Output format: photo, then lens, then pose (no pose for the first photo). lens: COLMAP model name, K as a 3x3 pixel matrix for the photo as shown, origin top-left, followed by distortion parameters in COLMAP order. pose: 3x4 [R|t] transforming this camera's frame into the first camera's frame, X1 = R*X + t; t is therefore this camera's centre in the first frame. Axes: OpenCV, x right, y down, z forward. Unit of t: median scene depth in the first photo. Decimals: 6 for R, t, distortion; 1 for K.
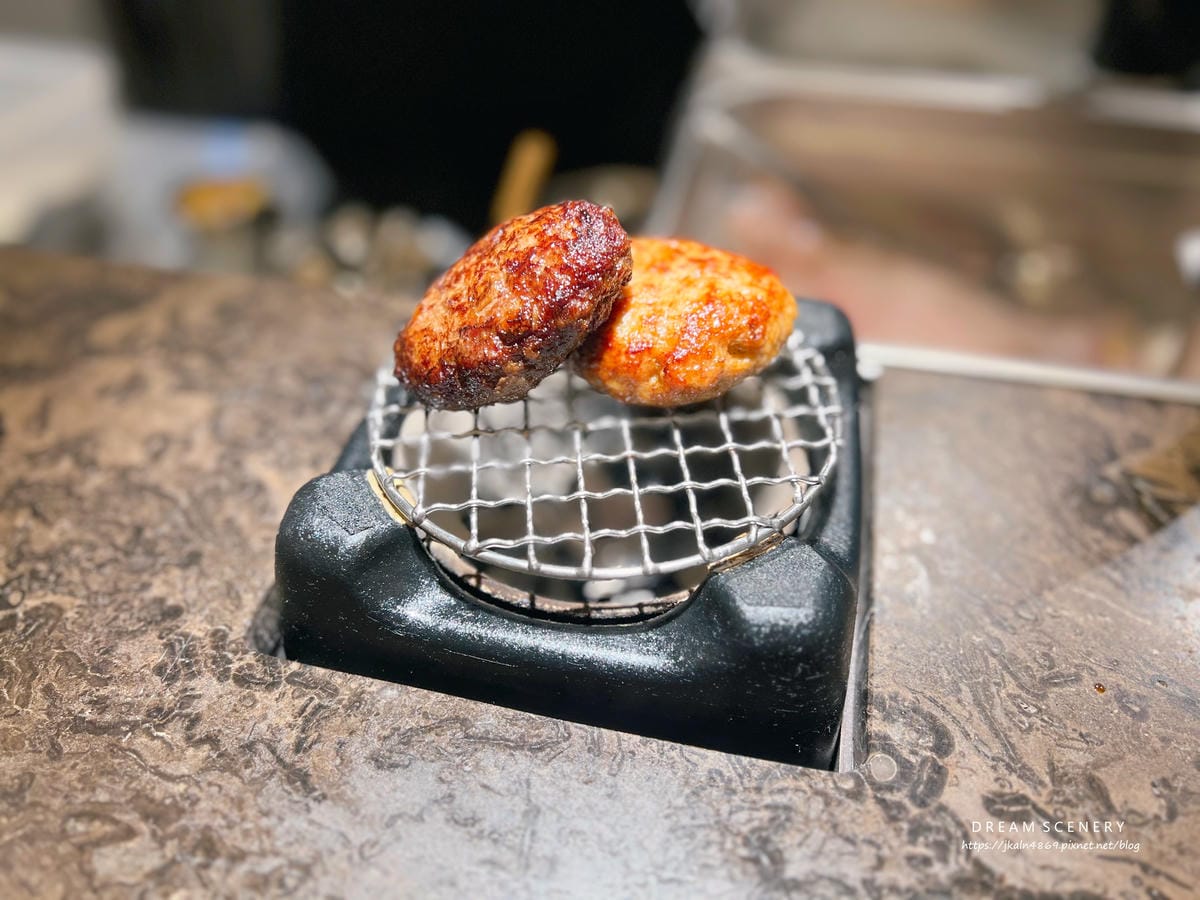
lens RADIAL K [[928.8, 0, 600.0], [0, 928.8, 450.0], [0, 0, 1]] dist [-0.004093, -0.006024]
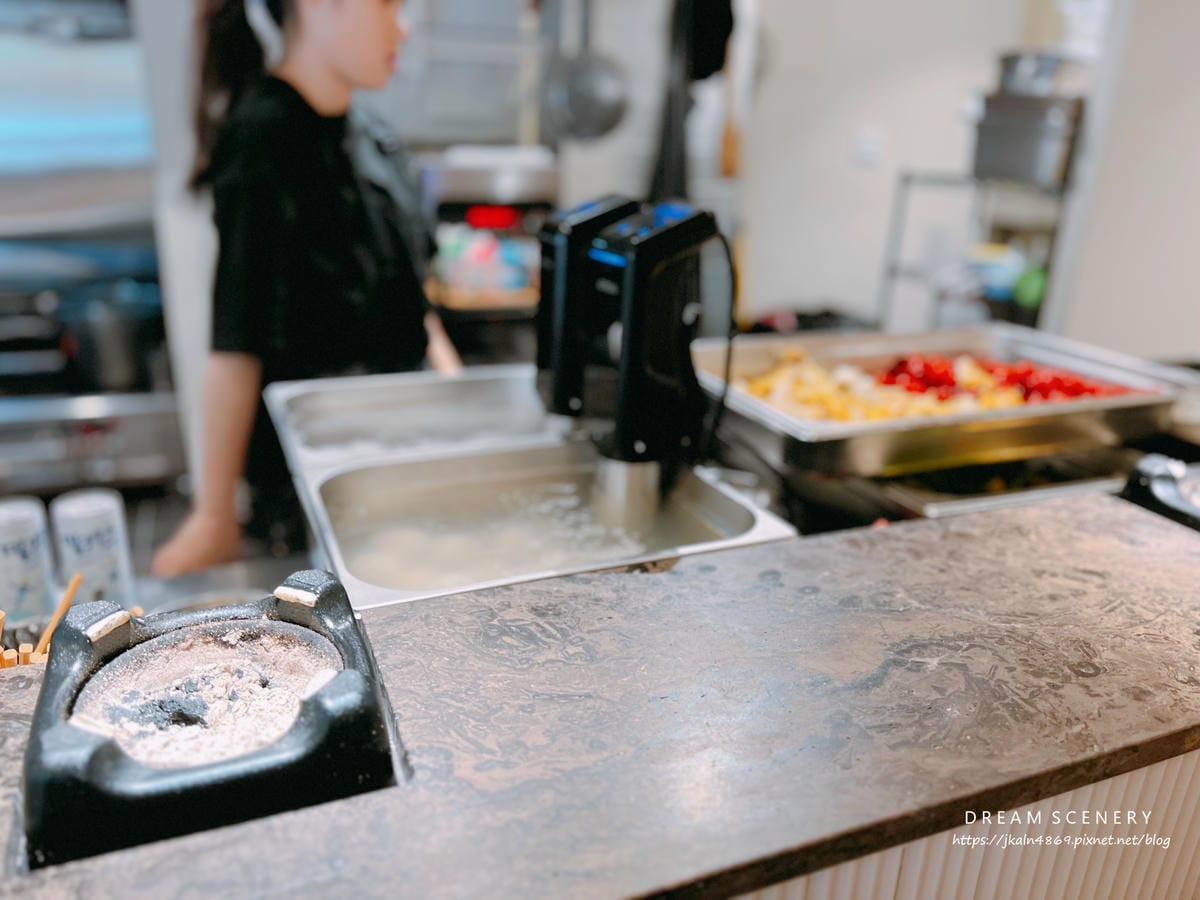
lens RADIAL K [[903.0, 0, 600.0], [0, 903.0, 450.0], [0, 0, 1]] dist [-0.003834, -0.008988]
pose [[0.806529, -0.174361, 0.564897, -0.332792], [0.376513, 0.888171, -0.263421, 0.364964], [-0.455794, 0.425148, 0.781985, -0.902397]]
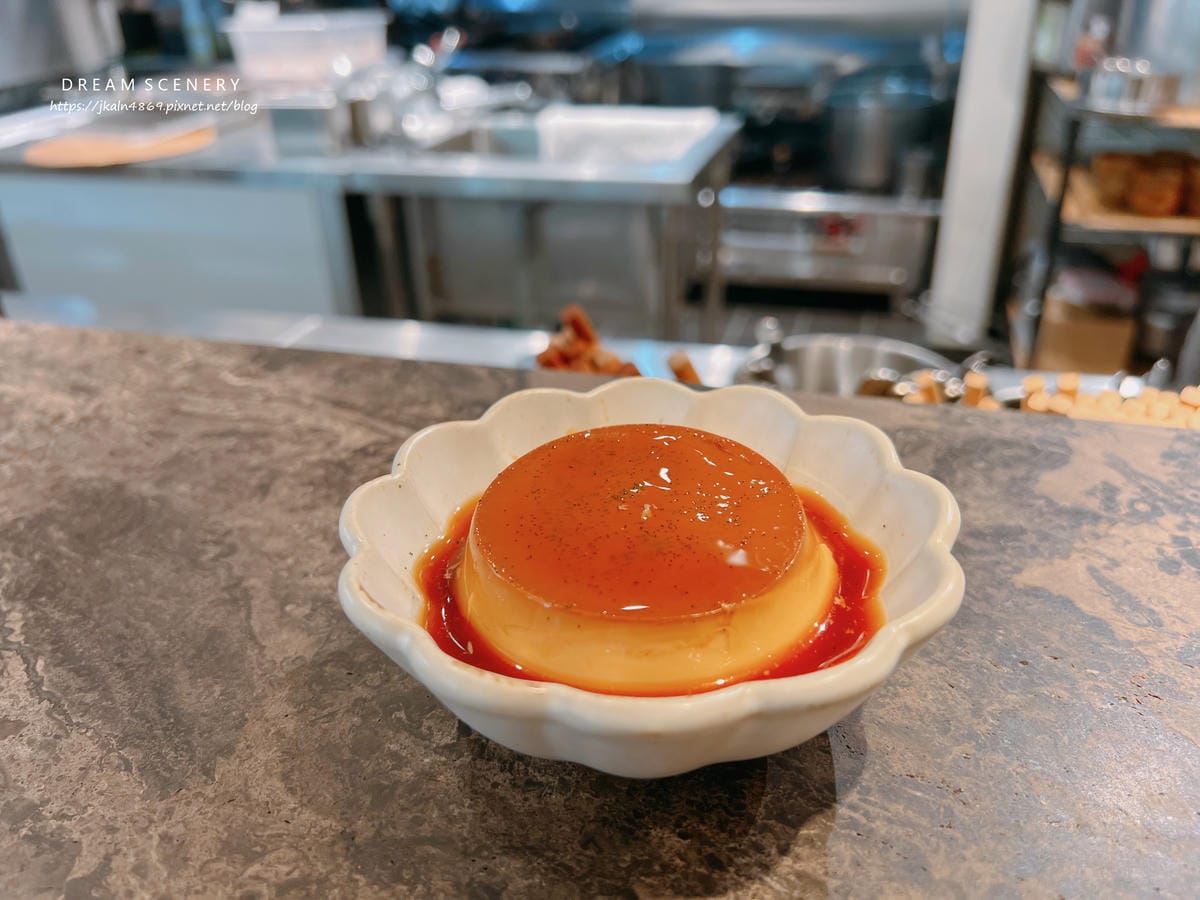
lens RADIAL K [[952.8, 0, 600.0], [0, 952.8, 450.0], [0, 0, 1]] dist [-0.004578, 0.000903]
pose [[0.996579, -0.000241, -0.082649, -1.269026], [-0.019416, 0.971326, -0.236959, 0.042553], [0.080336, 0.237753, 0.967998, 0.375051]]
